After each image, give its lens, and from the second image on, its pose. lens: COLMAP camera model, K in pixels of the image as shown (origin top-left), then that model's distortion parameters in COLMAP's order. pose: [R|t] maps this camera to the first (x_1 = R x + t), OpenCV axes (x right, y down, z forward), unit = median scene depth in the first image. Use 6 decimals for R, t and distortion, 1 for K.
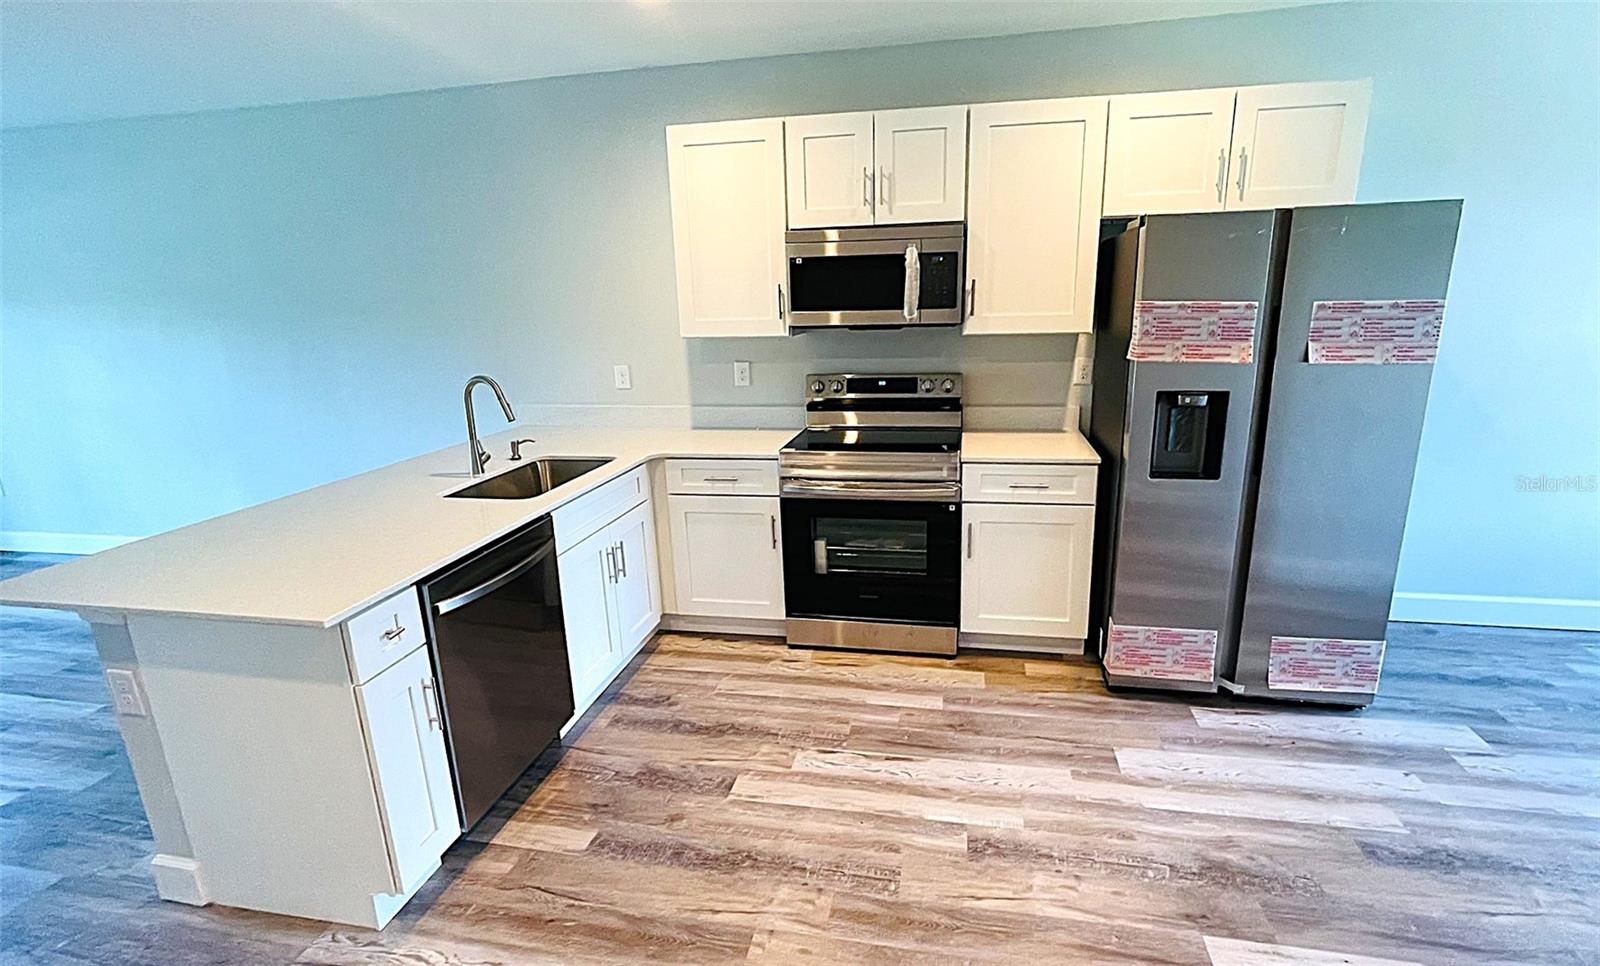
lens RADIAL K [[719.2, 0, 821.0], [0, 719.2, 481.3], [0, 0, 1]] dist [-0.000635, -0.000293]
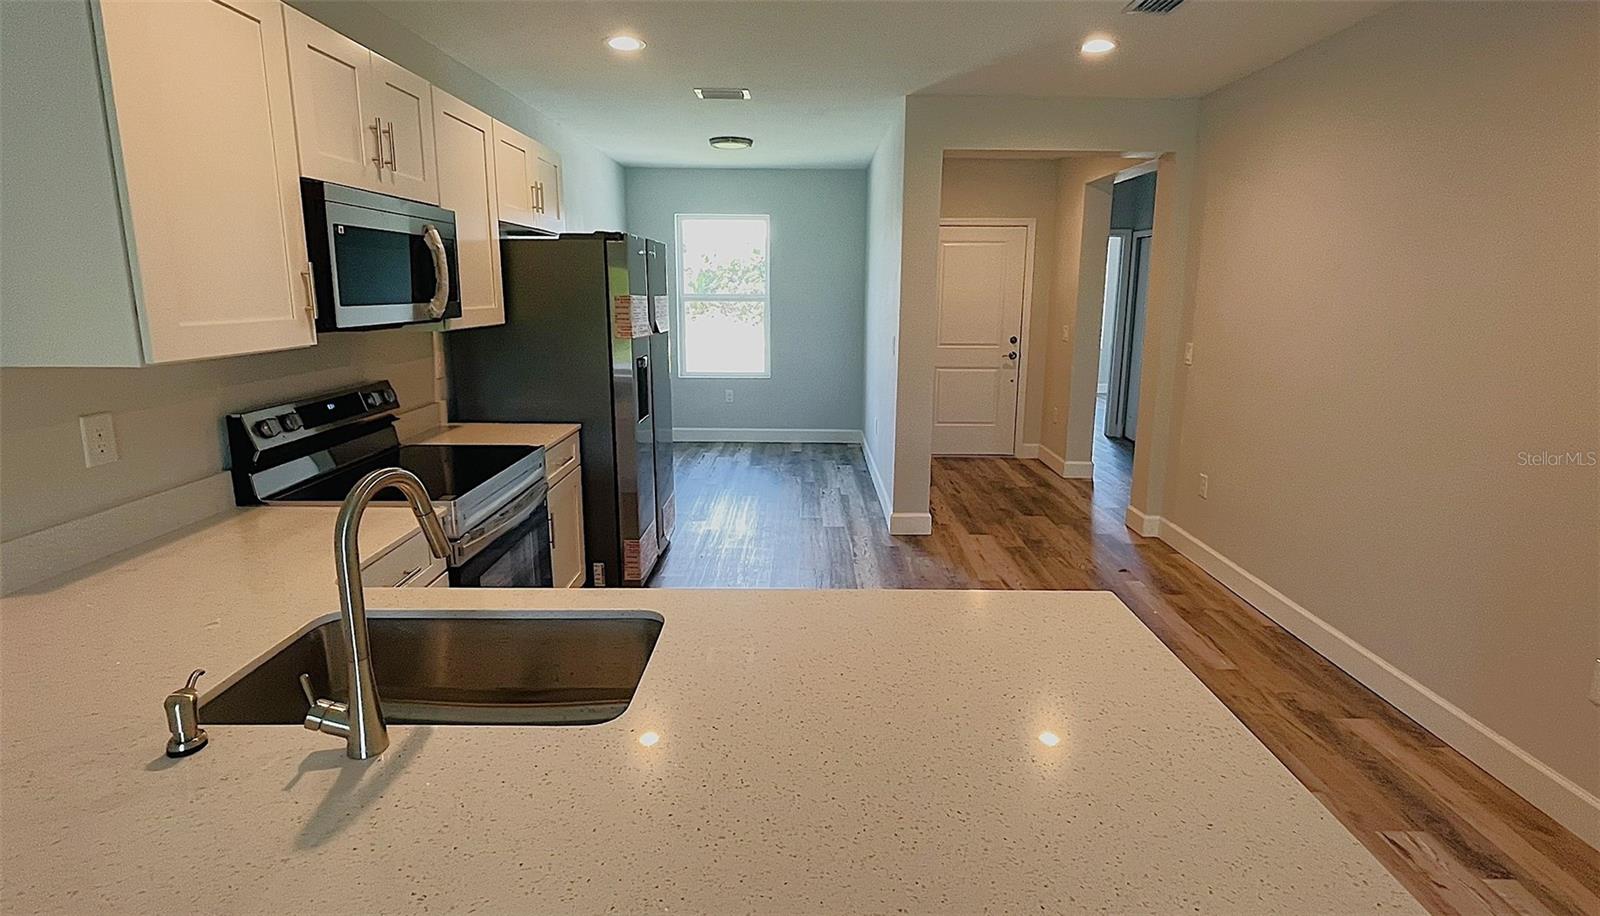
lens RADIAL K [[732.6, 0, 804.9], [0, 732.6, 411.8], [0, 0, 1]] dist [0.014806, 0.000004]
pose [[-0.192688, -0.142130, 0.970912, -0.923742], [0.242956, 0.951736, 0.187540, -0.201886], [-0.950707, 0.272025, -0.148857, 0.871978]]
